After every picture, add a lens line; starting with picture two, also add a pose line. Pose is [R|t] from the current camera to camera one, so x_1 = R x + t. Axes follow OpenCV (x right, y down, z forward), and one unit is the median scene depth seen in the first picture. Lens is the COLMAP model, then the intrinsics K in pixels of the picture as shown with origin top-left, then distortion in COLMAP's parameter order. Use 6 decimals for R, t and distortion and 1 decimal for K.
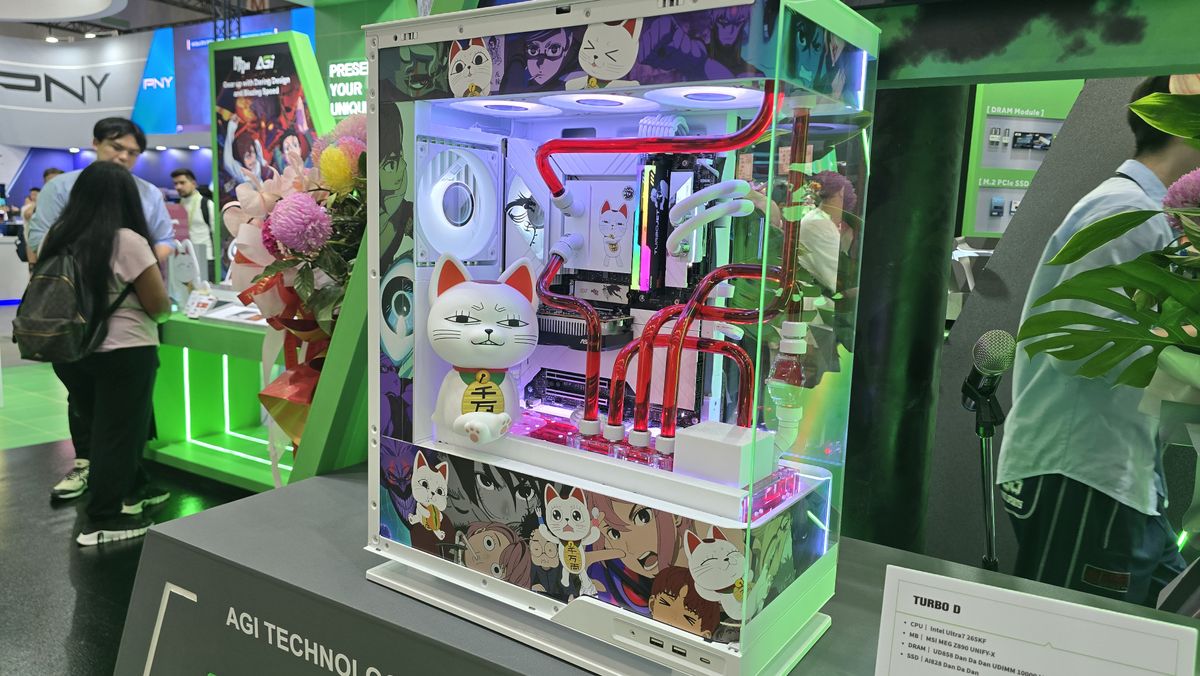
lens RADIAL K [[824.5, 0, 600.0], [0, 824.5, 338.0], [0, 0, 1]] dist [-0.003002, -0.002751]
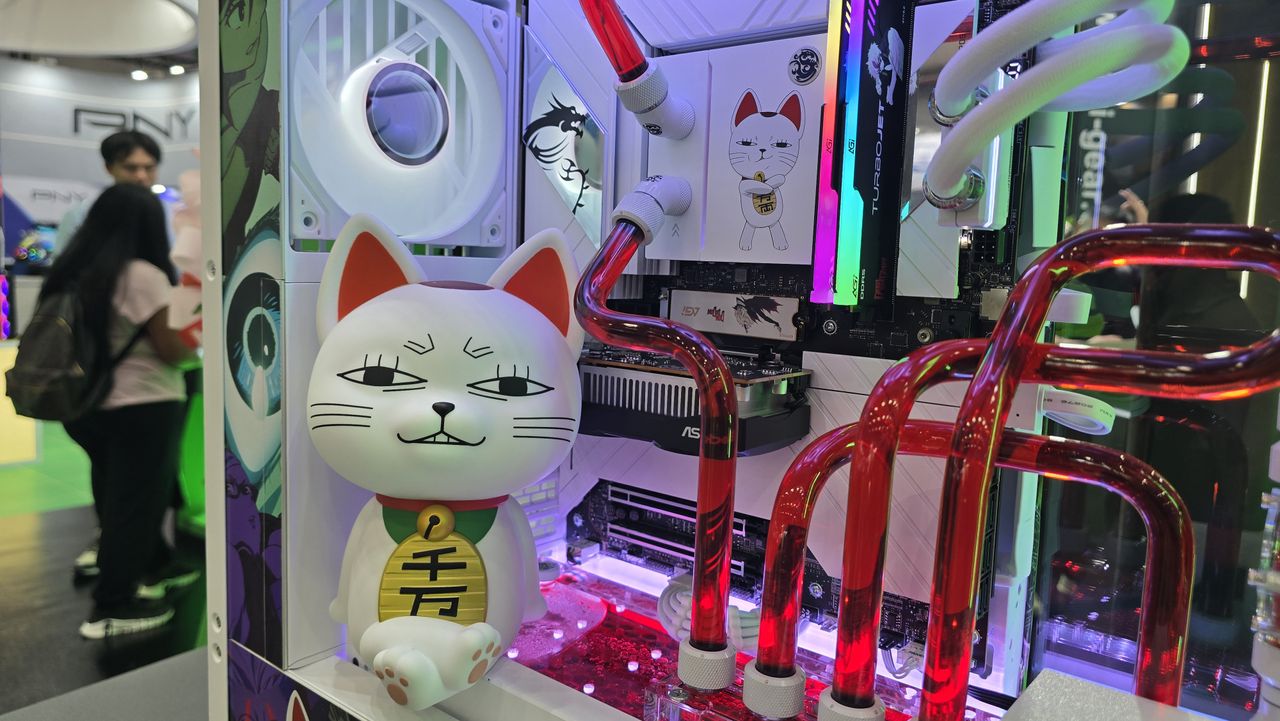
lens RADIAL K [[879.4, 0, 640.0], [0, 879.4, 360.5], [0, 0, 1]] dist [-0.003002, -0.002751]
pose [[0.997660, 0.003950, -0.068251, -0.015704], [-0.006356, 0.999364, -0.035082, -0.015386], [0.068069, 0.035434, 0.997051, 0.561449]]
